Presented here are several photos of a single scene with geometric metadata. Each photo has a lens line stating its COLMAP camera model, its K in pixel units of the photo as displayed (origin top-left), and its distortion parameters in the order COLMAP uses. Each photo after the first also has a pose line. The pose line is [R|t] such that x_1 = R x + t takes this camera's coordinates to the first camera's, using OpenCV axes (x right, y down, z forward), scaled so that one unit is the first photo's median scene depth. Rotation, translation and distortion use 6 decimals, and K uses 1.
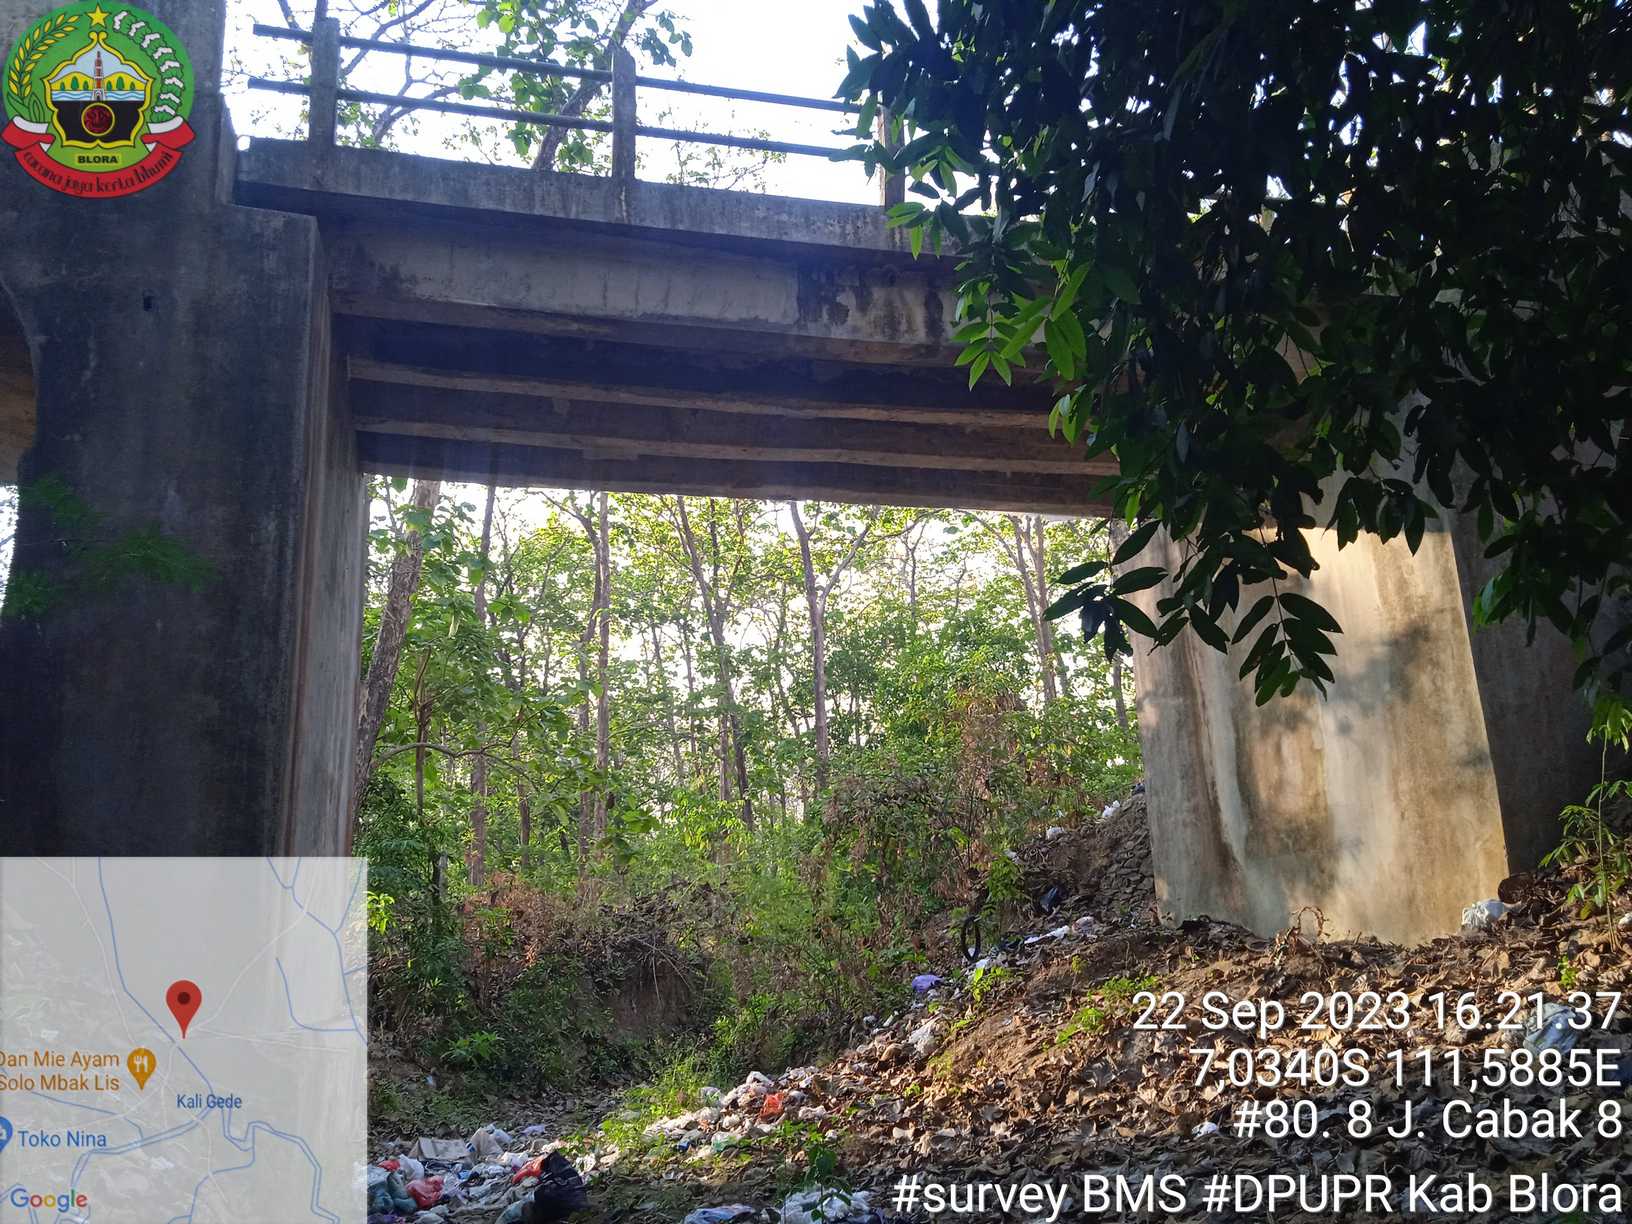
lens RADIAL K [[1368.8, 0, 815.9], [0, 1368.8, 617.7], [0, 0, 1]] dist [0.060904, -0.053744]
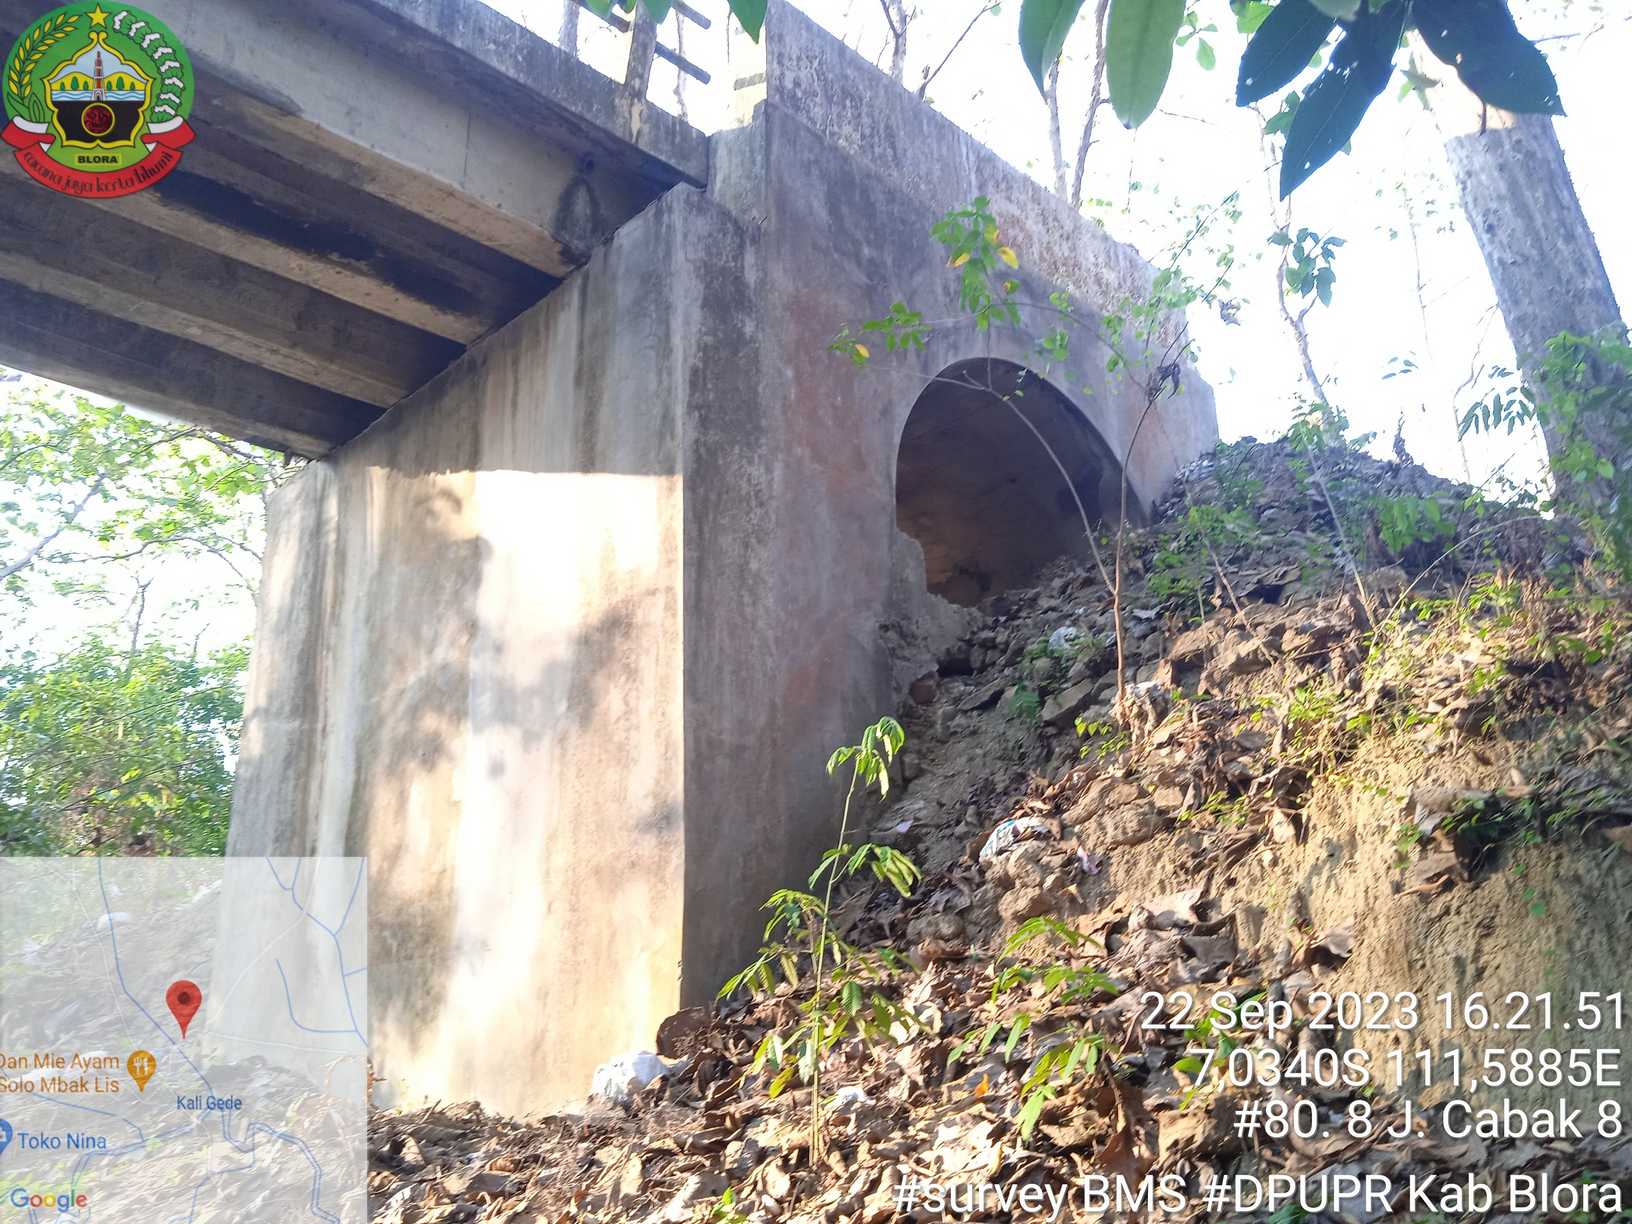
lens RADIAL K [[1368.8, 0, 815.9], [0, 1368.8, 617.7], [0, 0, 1]] dist [0.060904, -0.053744]
pose [[0.863941, 0.178947, 0.470728, 0.217616], [-0.139965, 0.983232, -0.116894, 0.071888], [-0.483752, 0.035104, 0.874501, 0.400326]]
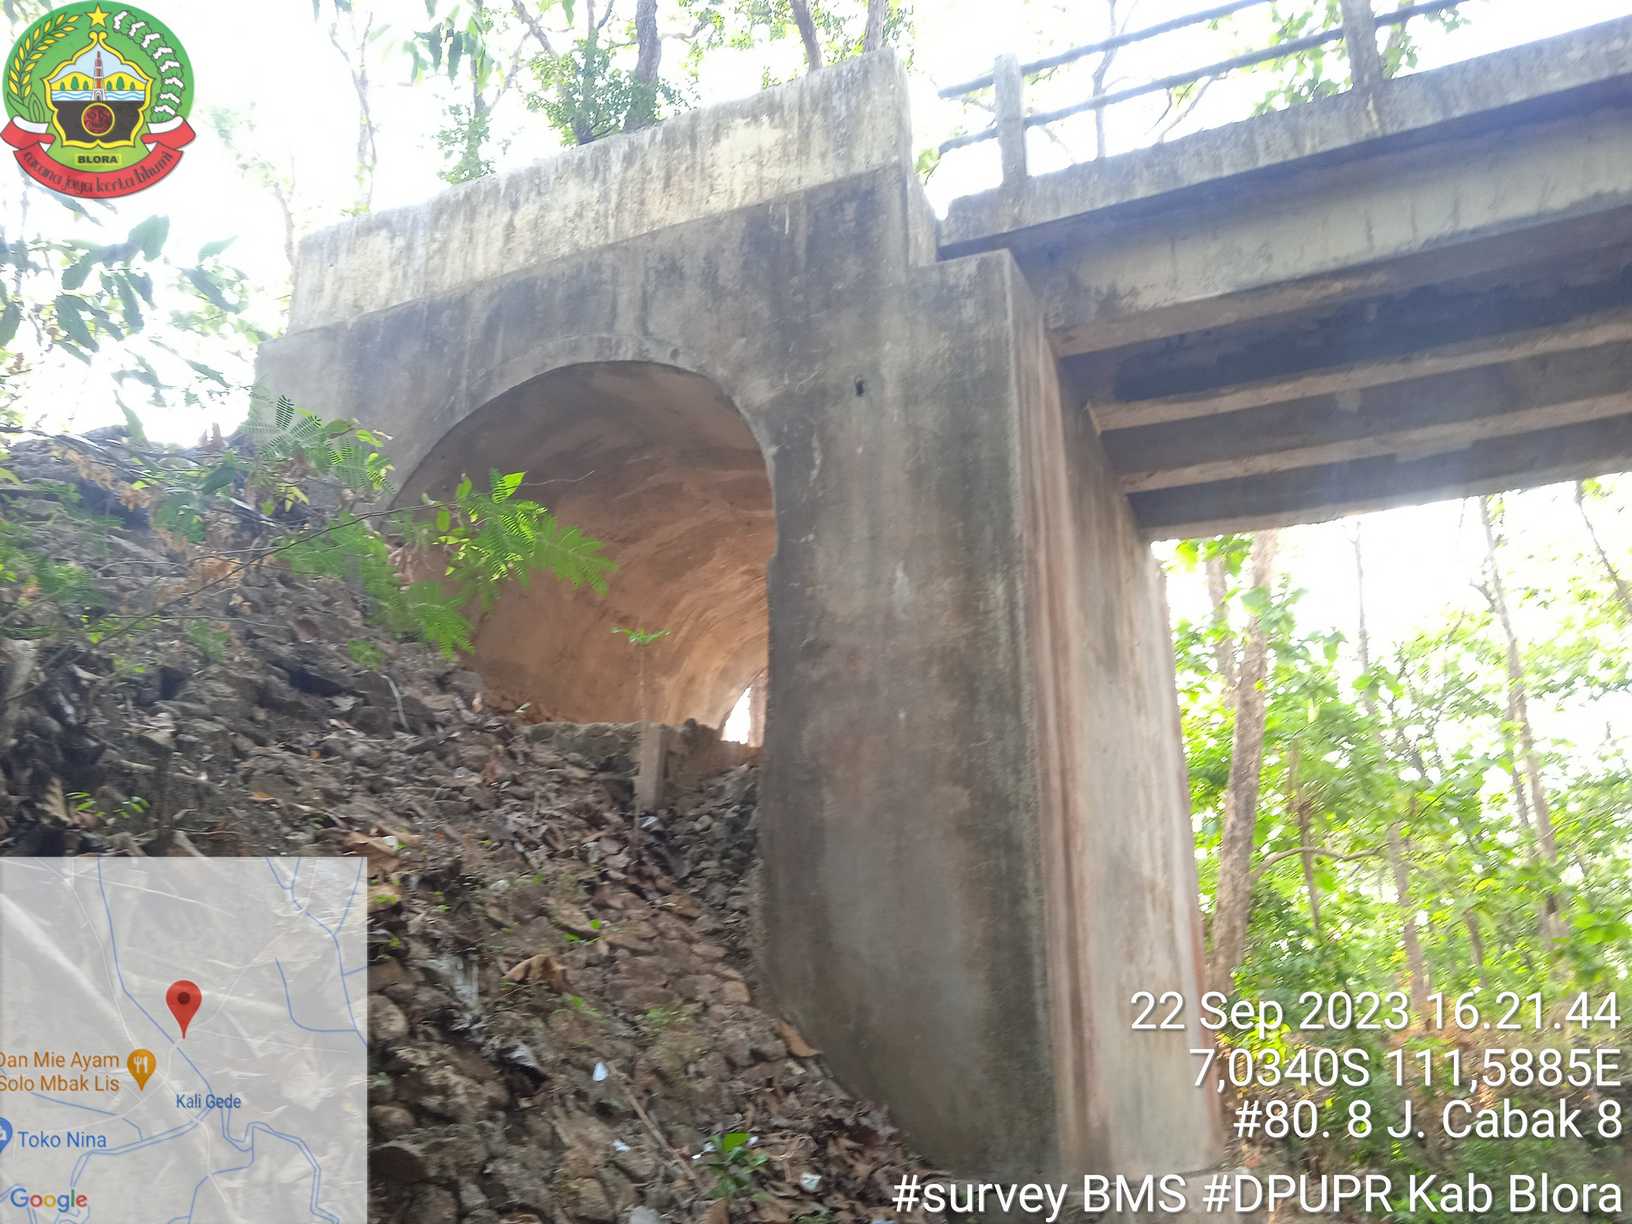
lens RADIAL K [[1364.4, 0, 817.3], [0, 1364.4, 620.6], [0, 0, 1]] dist [0.071431, -0.071615]
pose [[0.796204, -0.177091, -0.578530, 0.011628], [0.127027, 0.983821, -0.126332, 0.038289], [0.591543, 0.027097, 0.805818, 0.178774]]
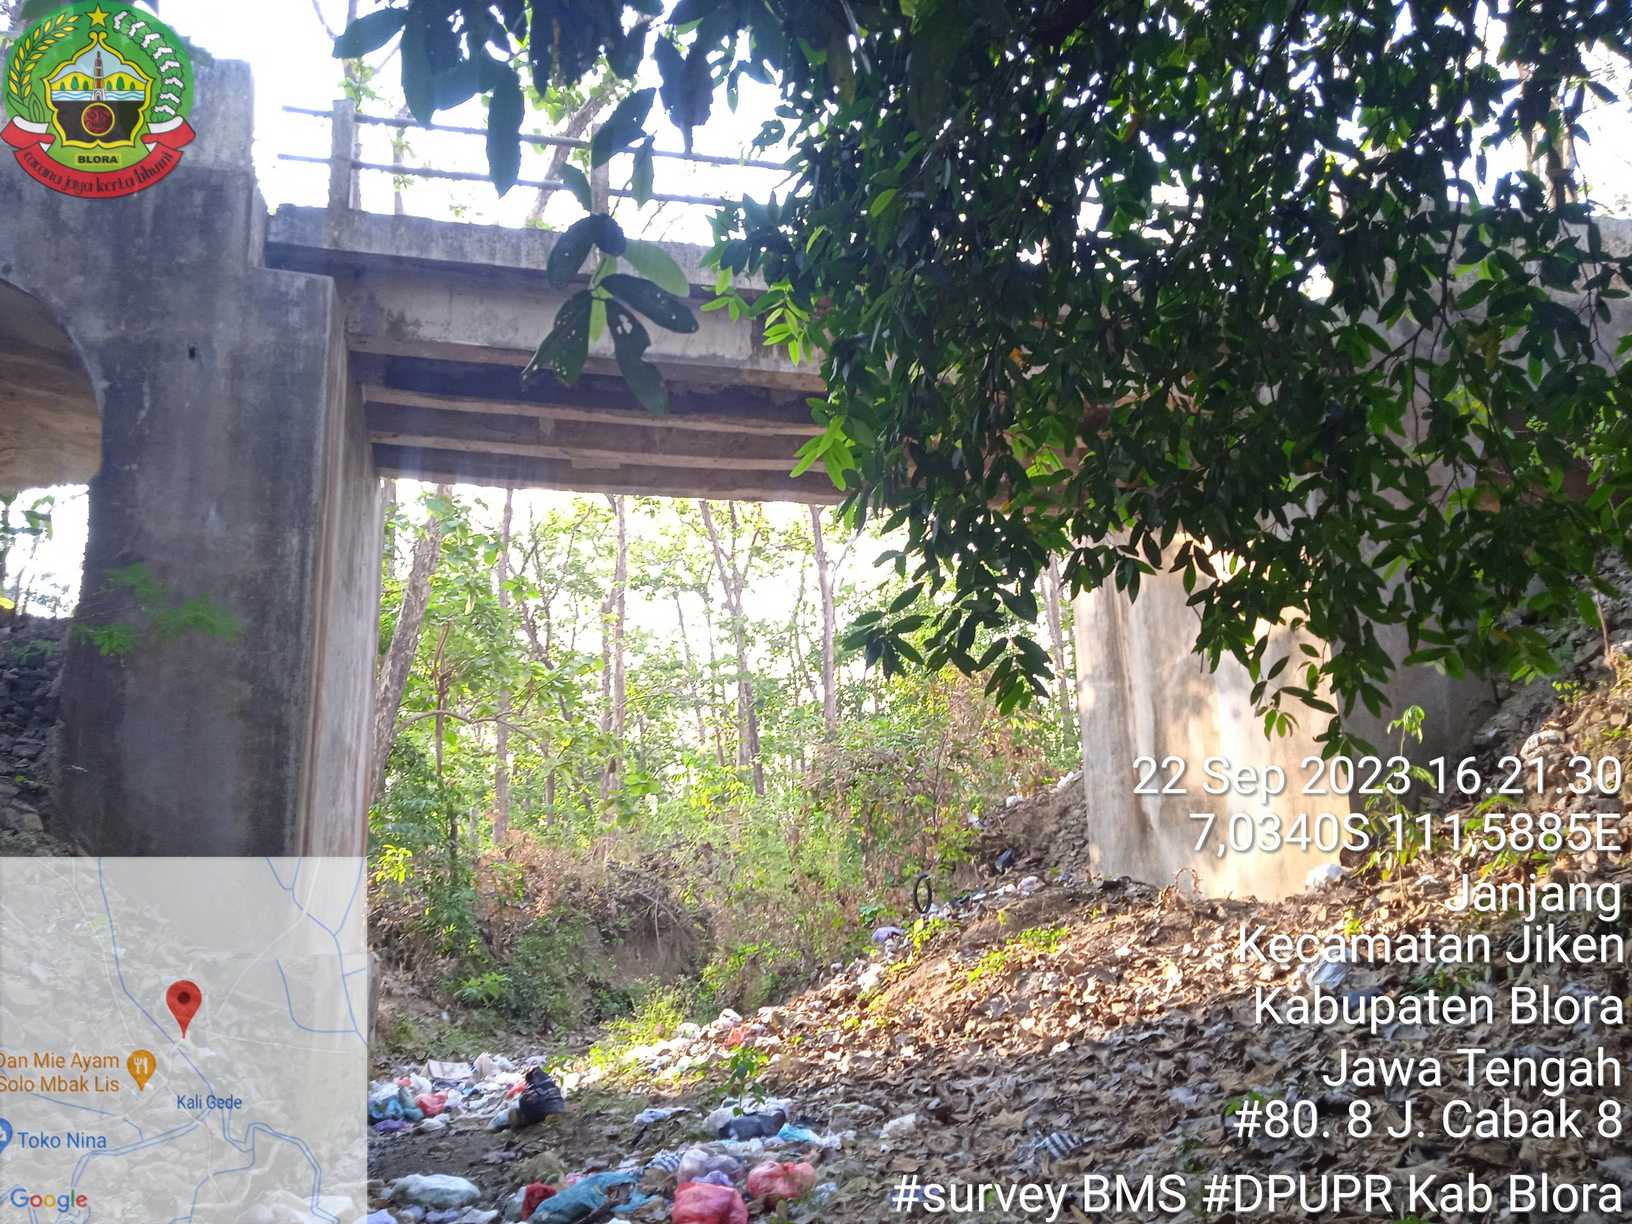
lens RADIAL K [[1364.4, 0, 817.3], [0, 1364.4, 620.6], [0, 0, 1]] dist [0.071431, -0.071615]
pose [[0.999705, 0.010516, -0.021905, 0.069245], [-0.009887, 0.999541, 0.028633, -0.028097], [0.022196, -0.028408, 0.999350, -0.150371]]
